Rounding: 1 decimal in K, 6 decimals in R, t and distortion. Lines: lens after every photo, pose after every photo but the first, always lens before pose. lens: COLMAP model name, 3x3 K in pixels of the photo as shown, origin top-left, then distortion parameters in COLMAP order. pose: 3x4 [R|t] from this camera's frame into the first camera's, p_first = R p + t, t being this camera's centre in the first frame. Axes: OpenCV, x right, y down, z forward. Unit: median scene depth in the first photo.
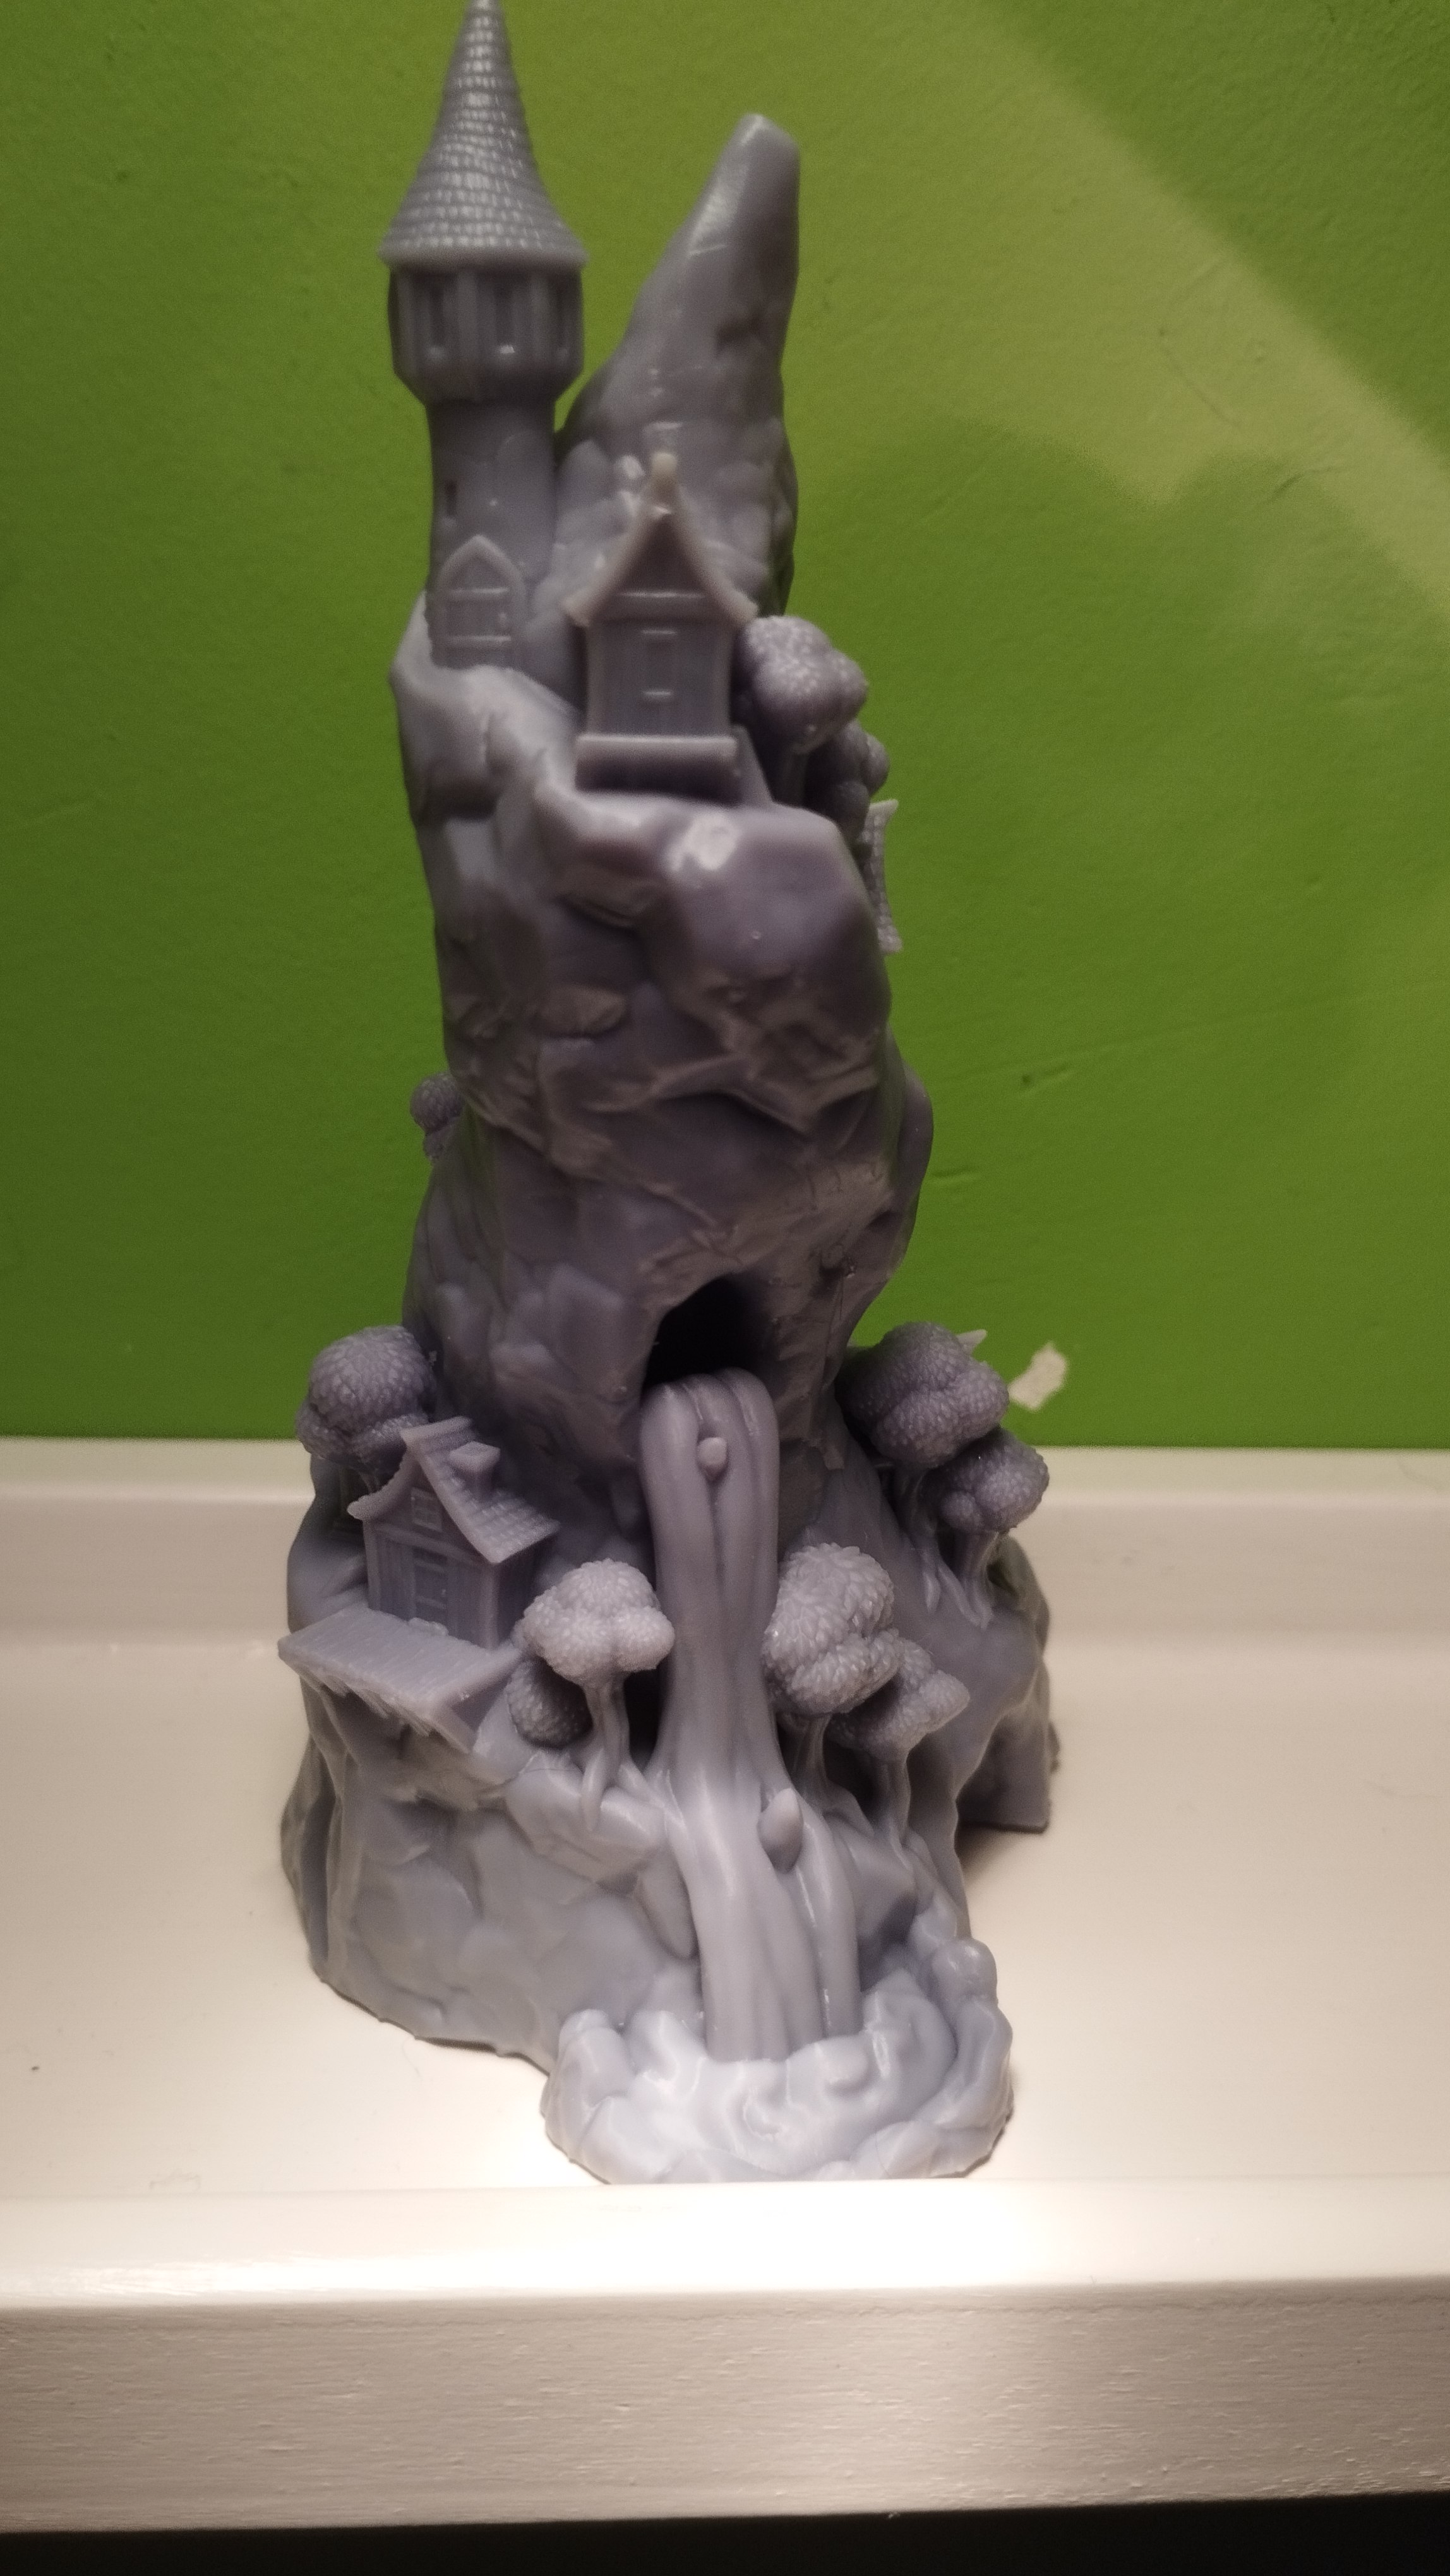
lens RADIAL K [[2451.8, 0, 643.6], [0, 2451.8, 1297.1], [0, 0, 1]] dist [-0.007391, -0.110671]
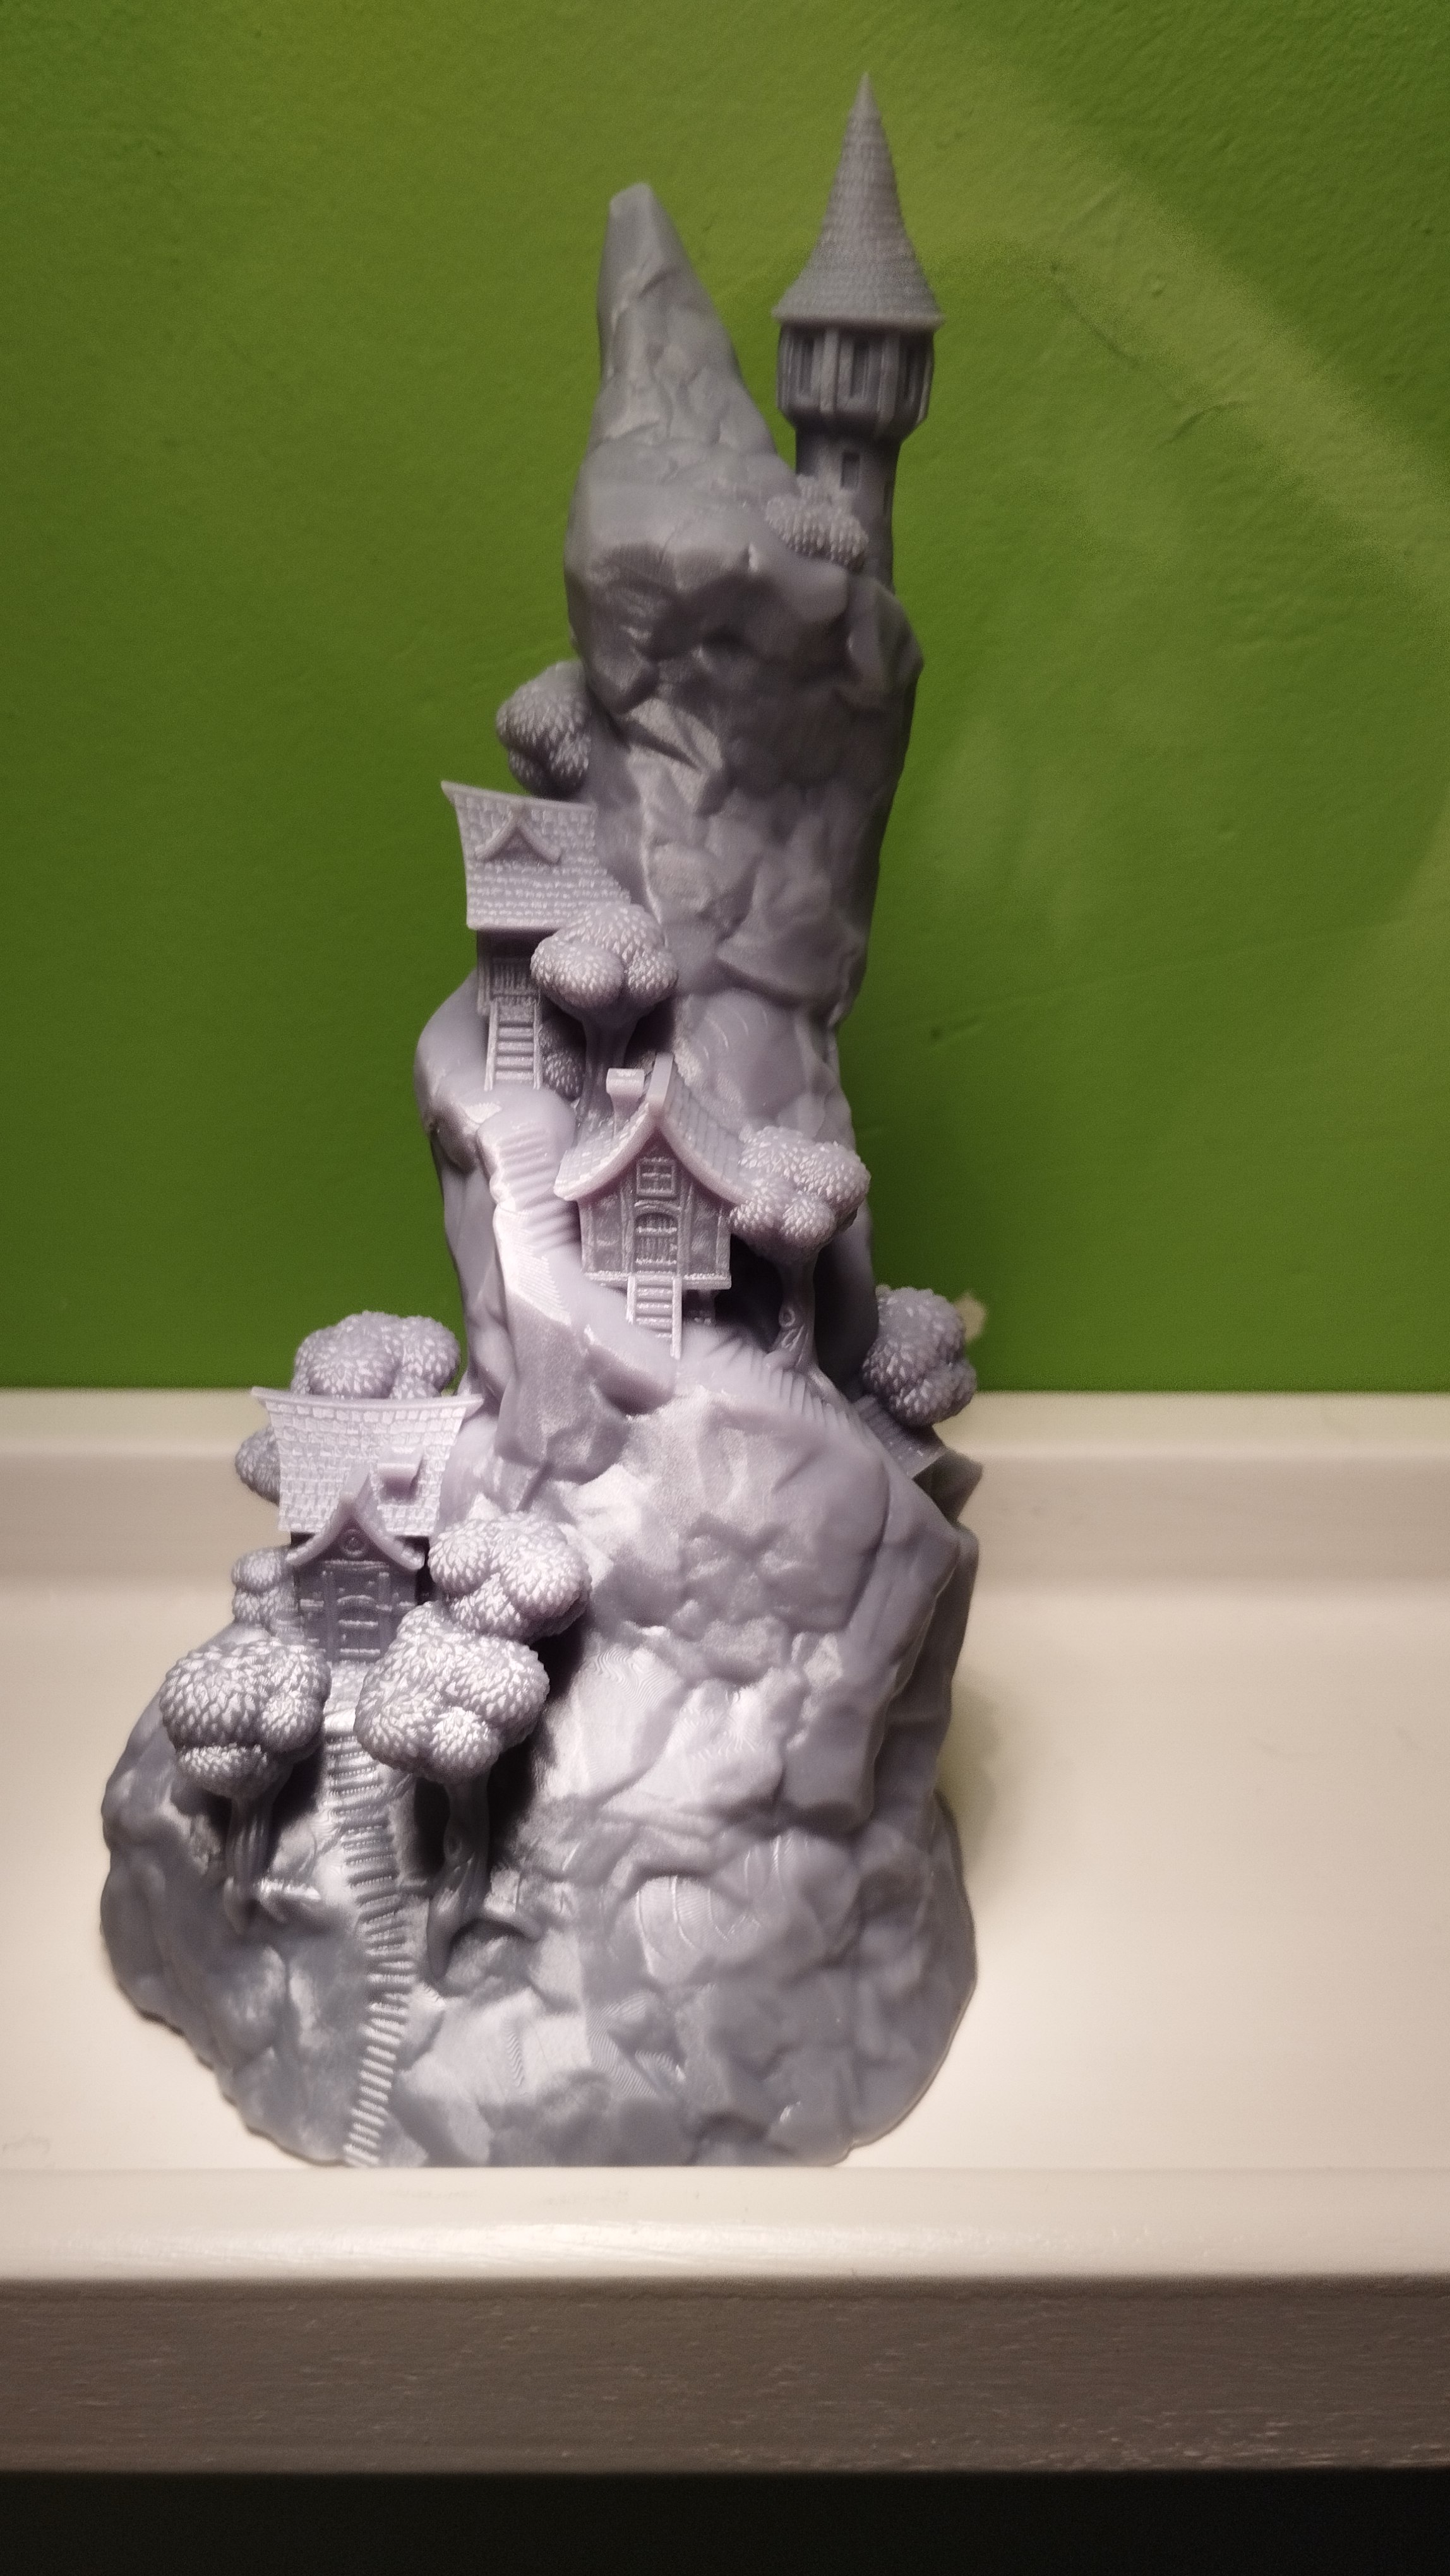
lens RADIAL K [[2451.8, 0, 700.4], [0, 2451.8, 1287.6], [0, 0, 1]] dist [-0.007391, -0.110671]
pose [[0.997740, -0.004728, -0.067030, 0.138638], [0.010700, 0.995973, 0.089012, -0.082208], [0.066339, -0.089528, 0.993773, -0.007820]]
